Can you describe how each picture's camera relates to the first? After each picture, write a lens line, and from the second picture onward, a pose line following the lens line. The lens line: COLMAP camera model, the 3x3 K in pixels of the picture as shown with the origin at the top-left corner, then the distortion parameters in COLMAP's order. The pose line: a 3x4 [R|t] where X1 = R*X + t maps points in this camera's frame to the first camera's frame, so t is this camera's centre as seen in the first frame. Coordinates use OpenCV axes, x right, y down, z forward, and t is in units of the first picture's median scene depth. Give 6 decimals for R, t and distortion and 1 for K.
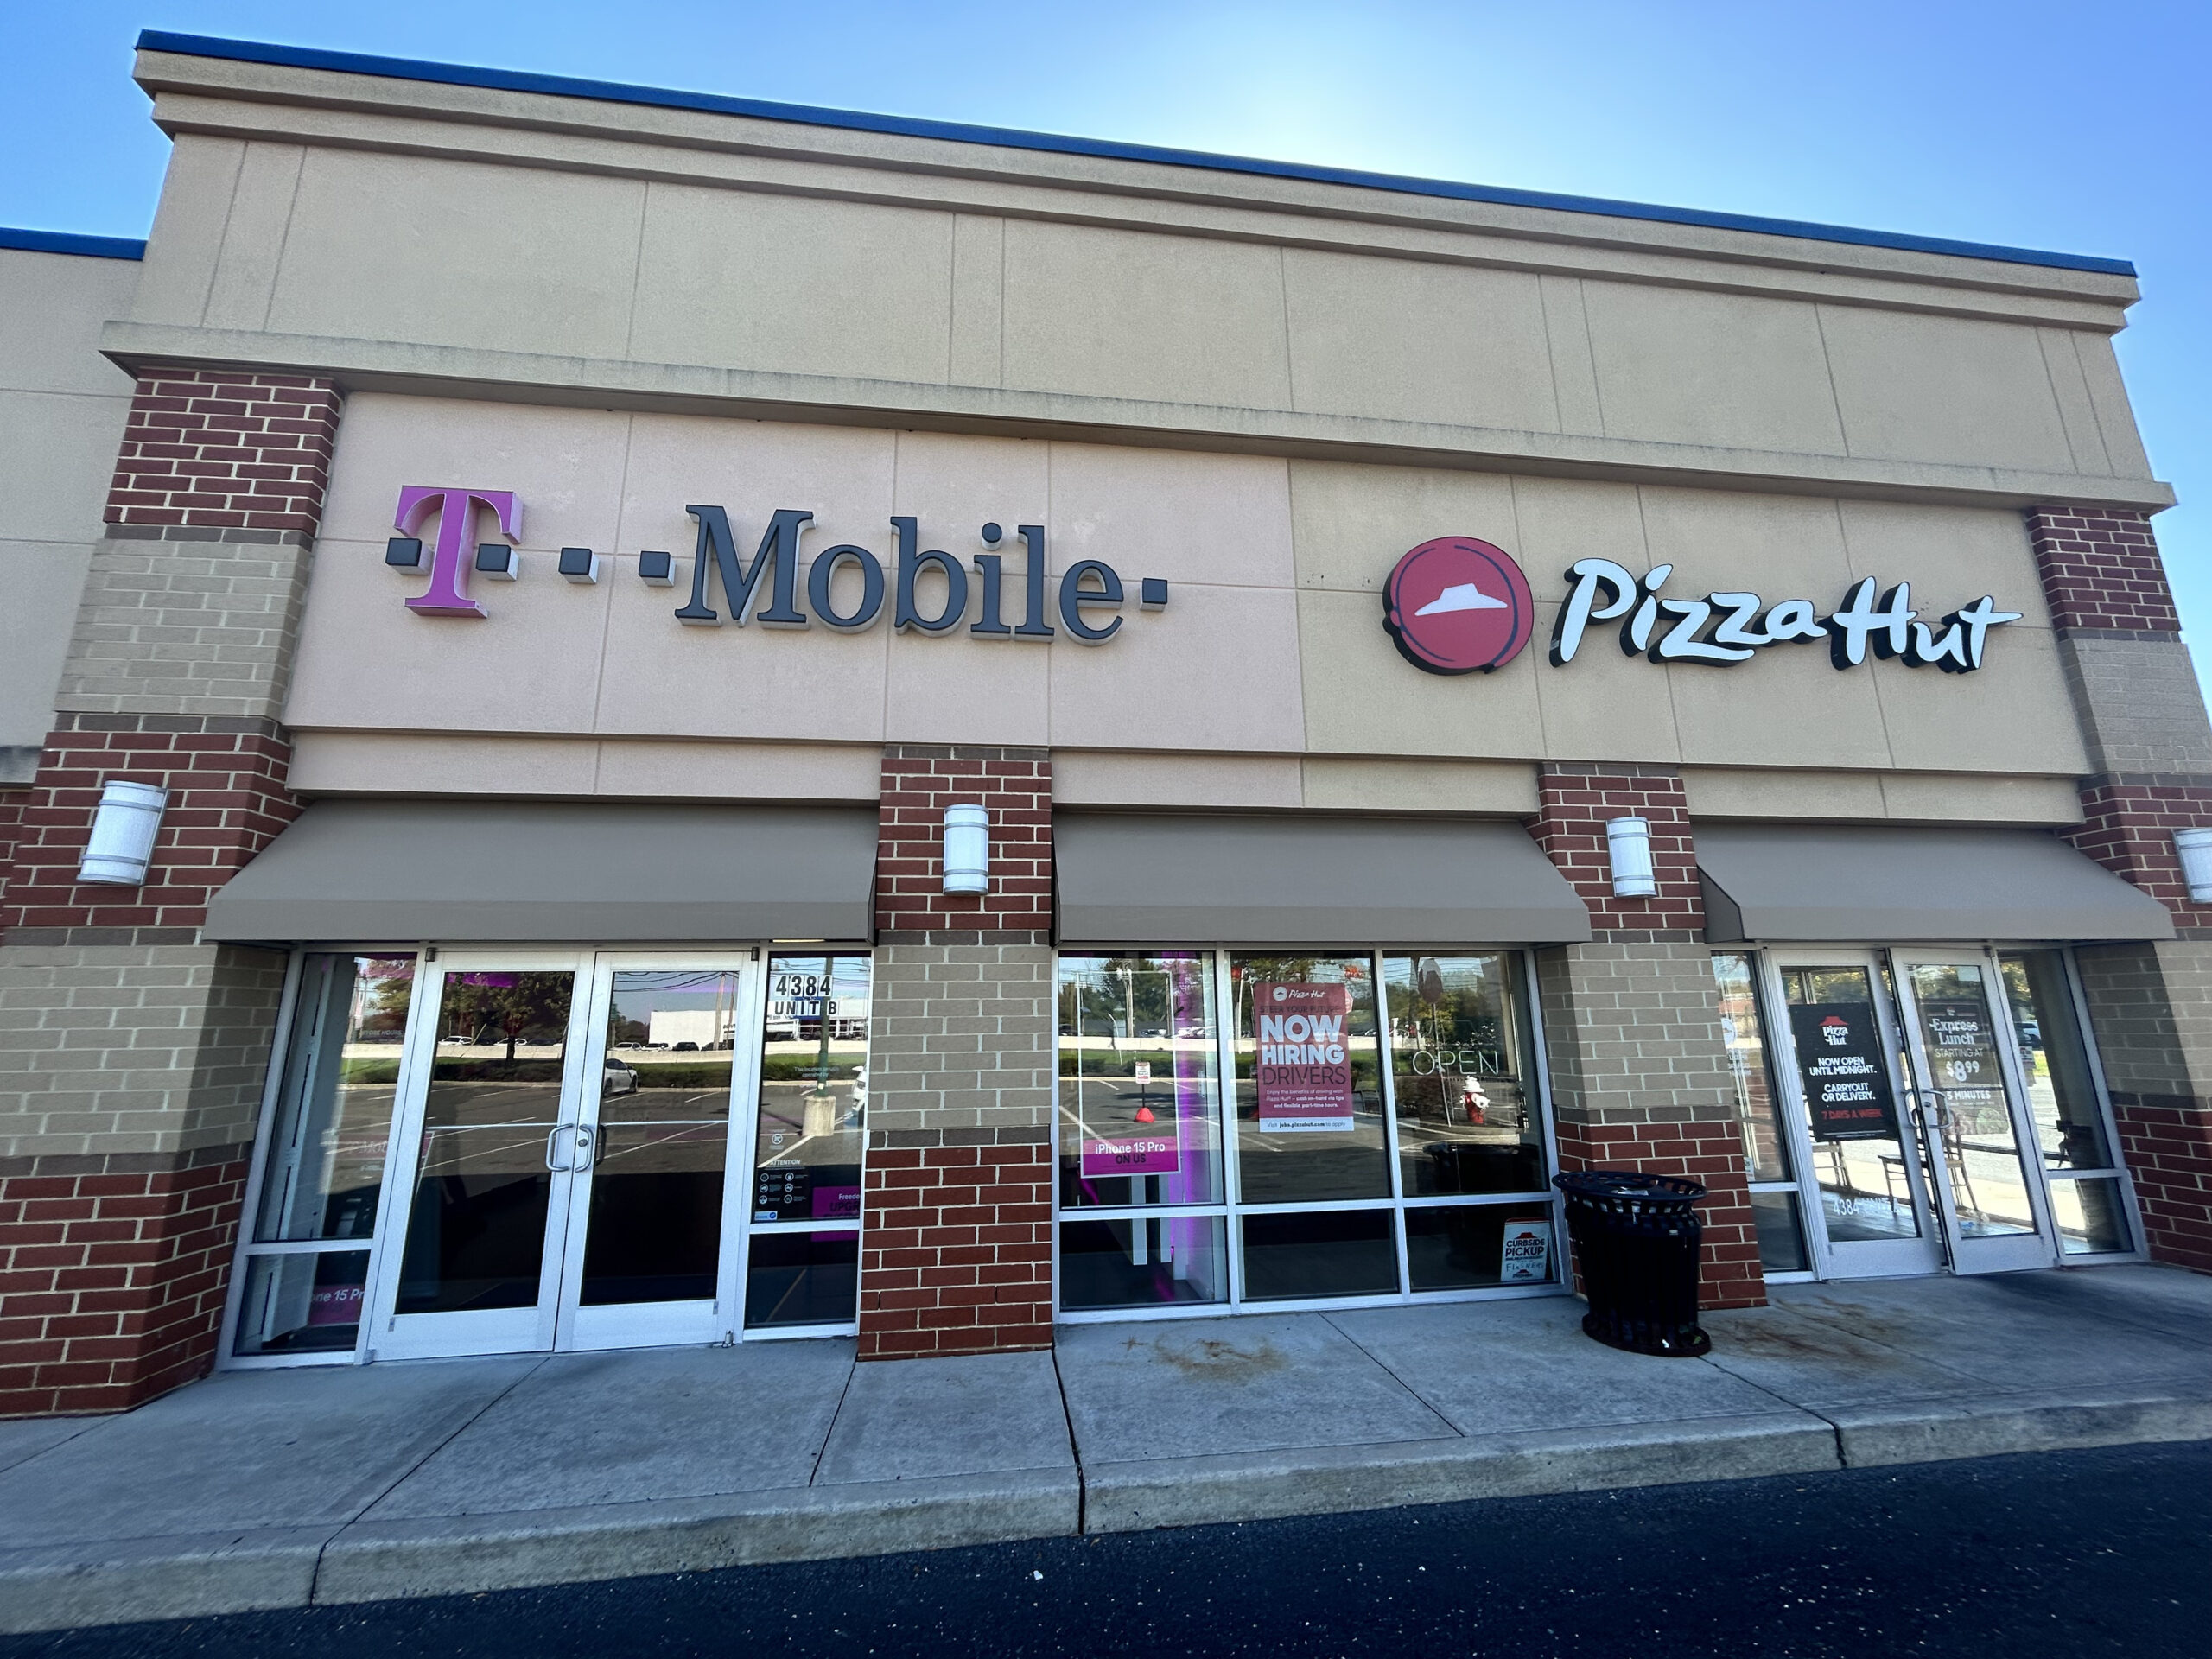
lens RADIAL K [[910.8, 0, 1100.0], [0, 910.8, 821.1], [0, 0, 1]] dist [0.000541, -0.000279]
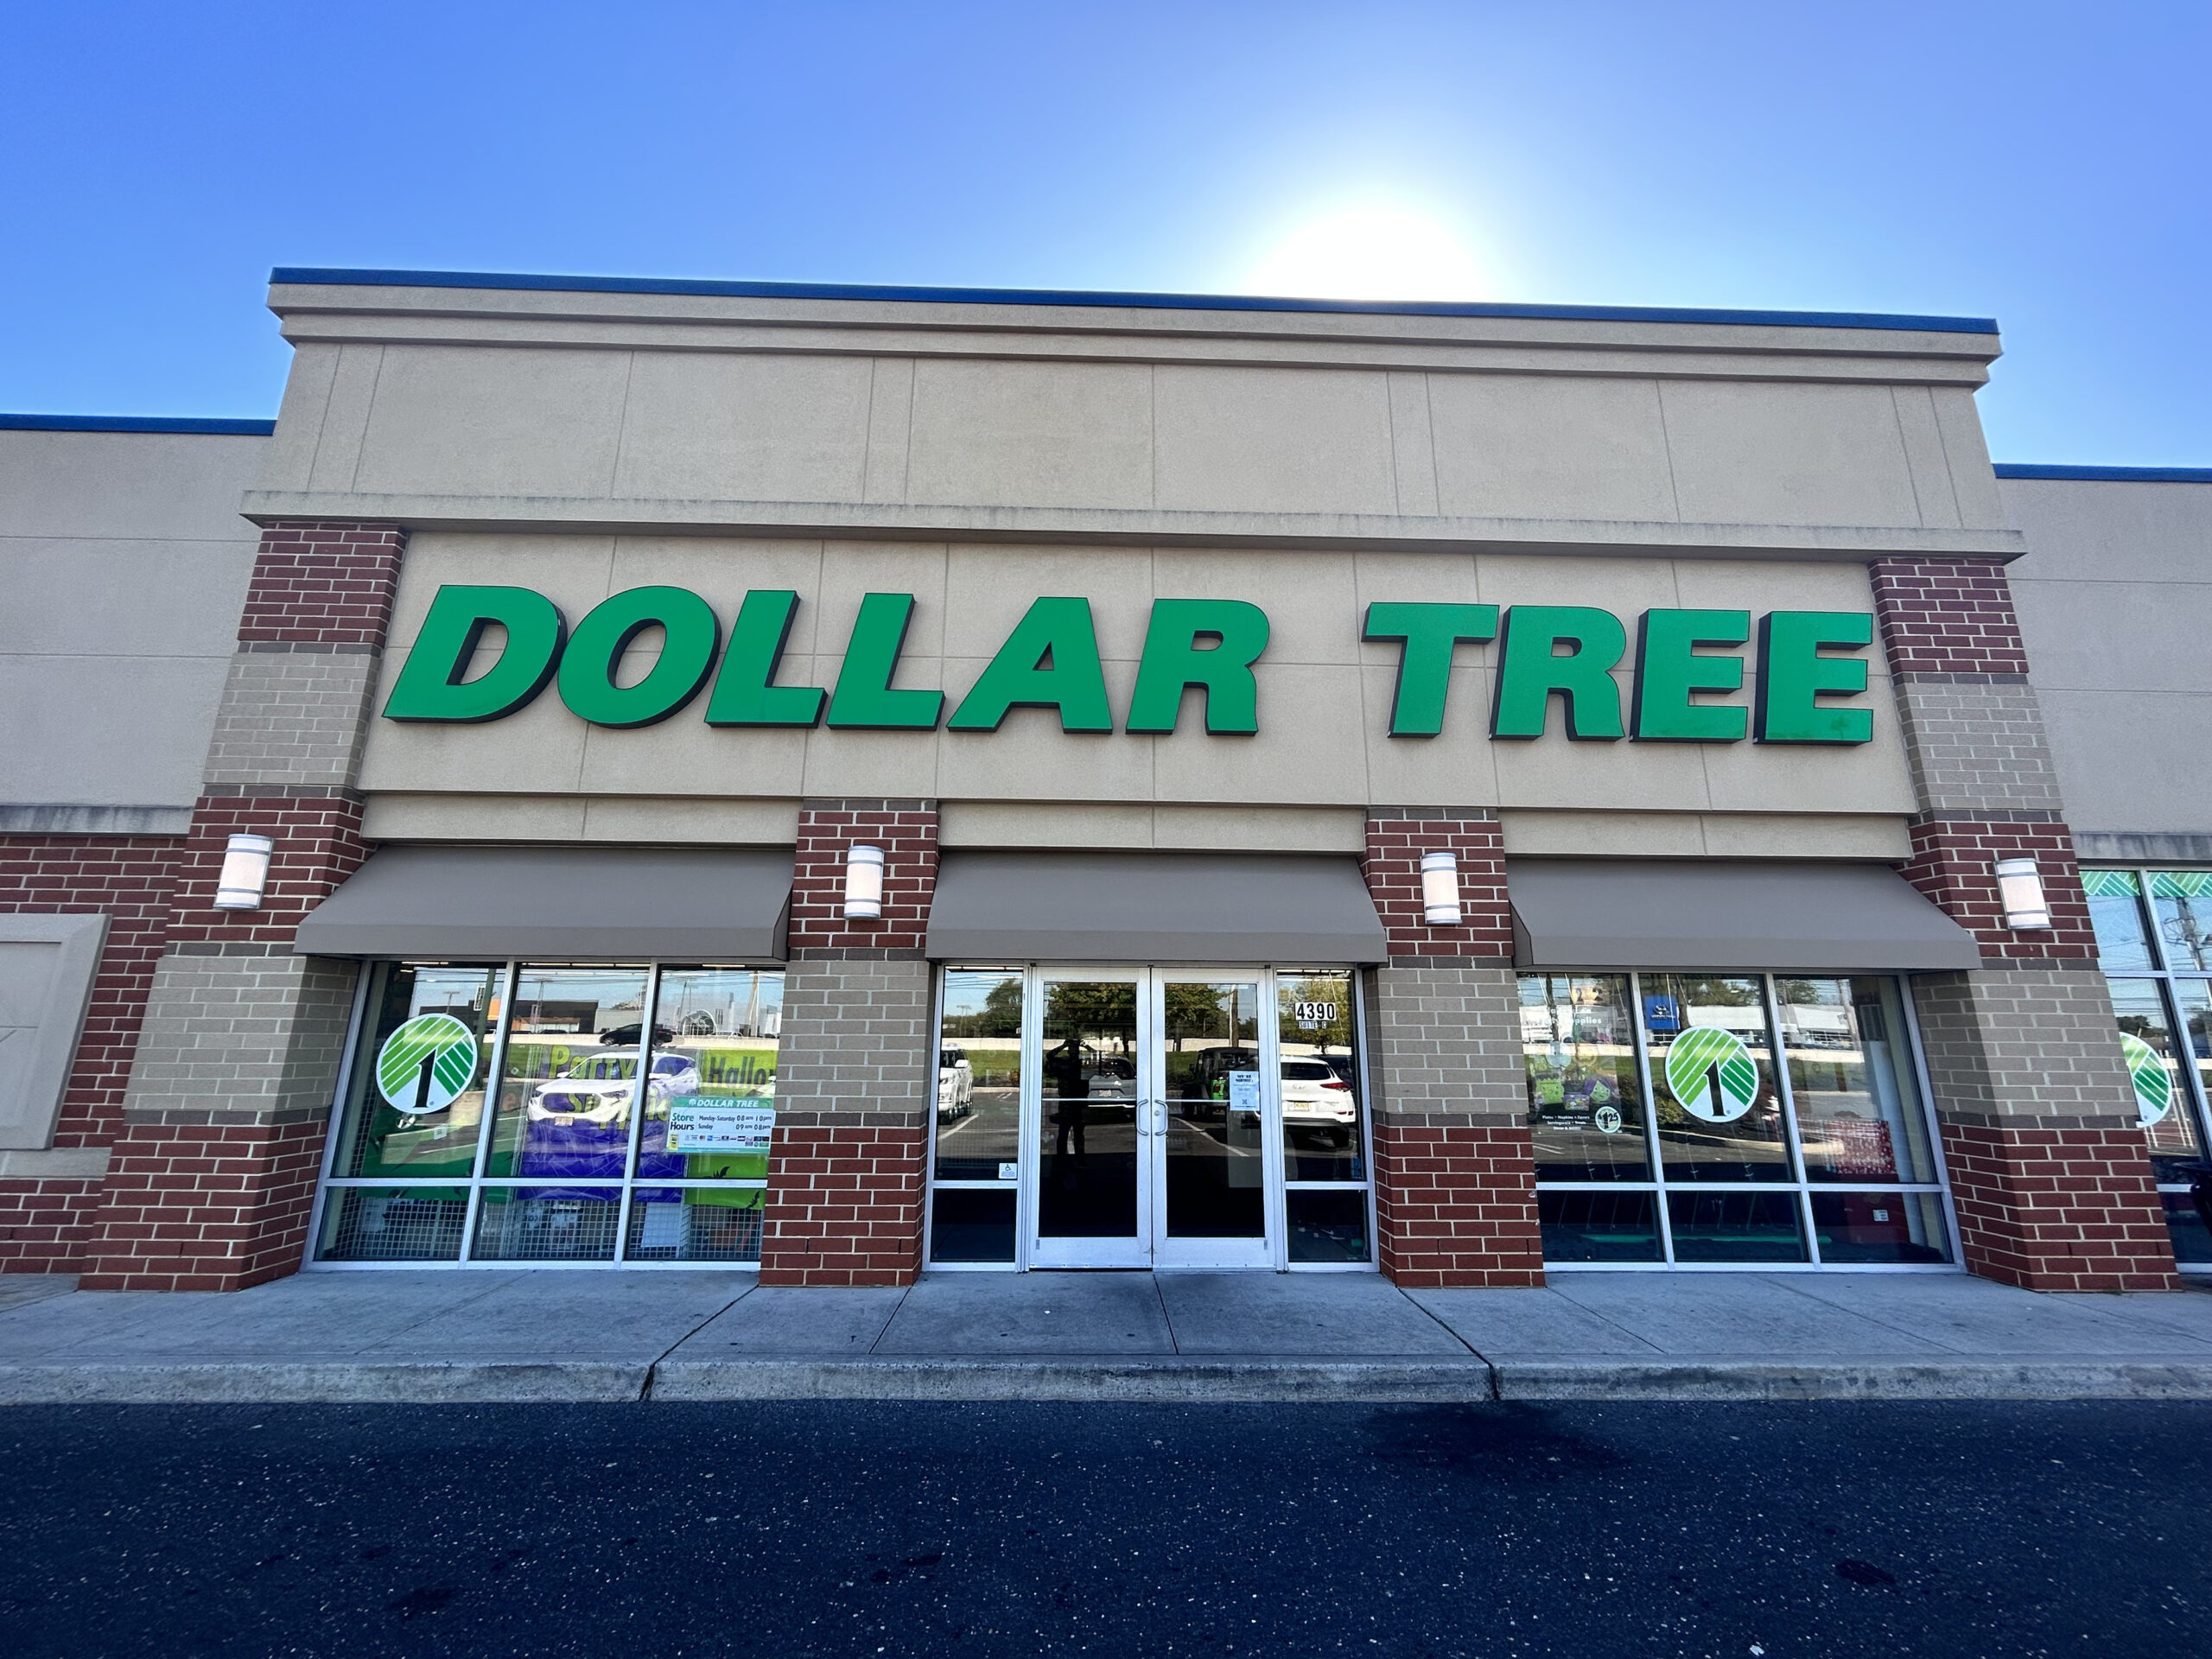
lens RADIAL K [[910.8, 0, 1089.3], [0, 910.8, 822.8], [0, 0, 1]] dist [0.000541, -0.000279]
pose [[0.994603, -0.005875, -0.103584, 0.280496], [0.003740, 0.999777, -0.020795, -0.024250], [0.103683, 0.020296, 0.994403, -0.194991]]
